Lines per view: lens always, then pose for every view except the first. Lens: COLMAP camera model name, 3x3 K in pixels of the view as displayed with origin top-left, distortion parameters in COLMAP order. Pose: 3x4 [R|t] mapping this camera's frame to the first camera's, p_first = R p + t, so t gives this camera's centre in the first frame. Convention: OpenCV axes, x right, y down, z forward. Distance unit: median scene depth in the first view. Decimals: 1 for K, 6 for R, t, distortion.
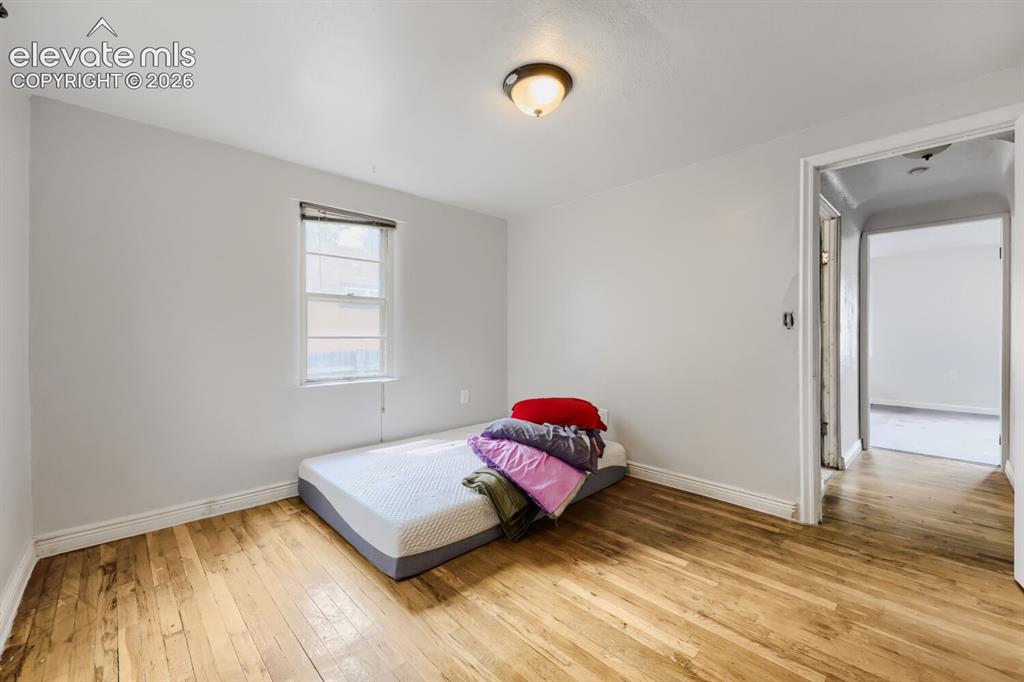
lens RADIAL K [[414.8, 0, 508.0], [0, 414.8, 333.1], [0, 0, 1]] dist [-0.001400, -0.000146]
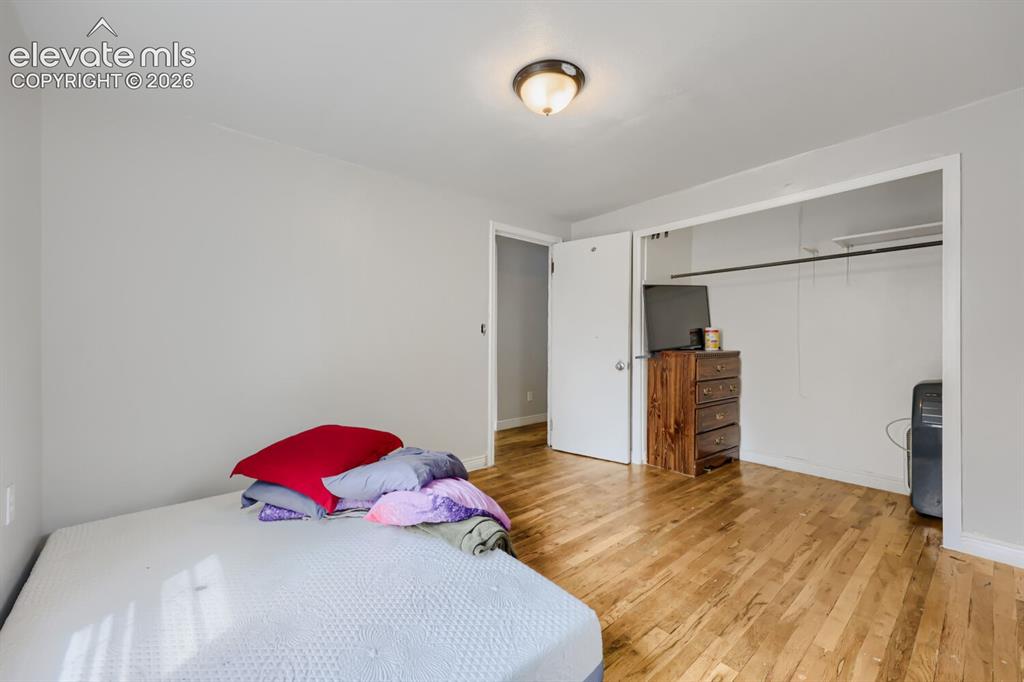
lens RADIAL K [[407.4, 0, 504.6], [0, 407.4, 341.2], [0, 0, 1]] dist [-0.001519, 0.000037]
pose [[0.060258, -0.003932, 0.998175, -0.842821], [0.002390, 0.999990, 0.003794, 0.006851], [-0.998180, 0.002157, 0.060267, 0.981756]]
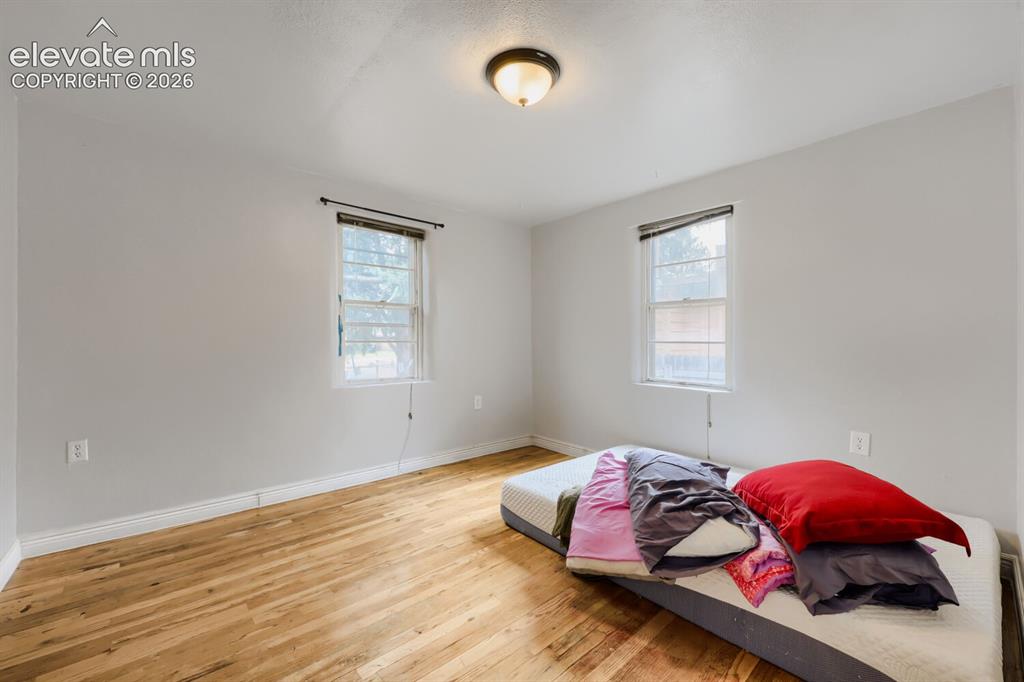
lens RADIAL K [[407.4, 0, 504.6], [0, 407.4, 341.2], [0, 0, 1]] dist [-0.001519, 0.000037]
pose [[-0.047330, 0.005998, -0.998861, 0.933957], [0.001435, 0.999981, 0.005936, 0.002184], [0.998878, -0.001153, -0.047338, 0.941338]]
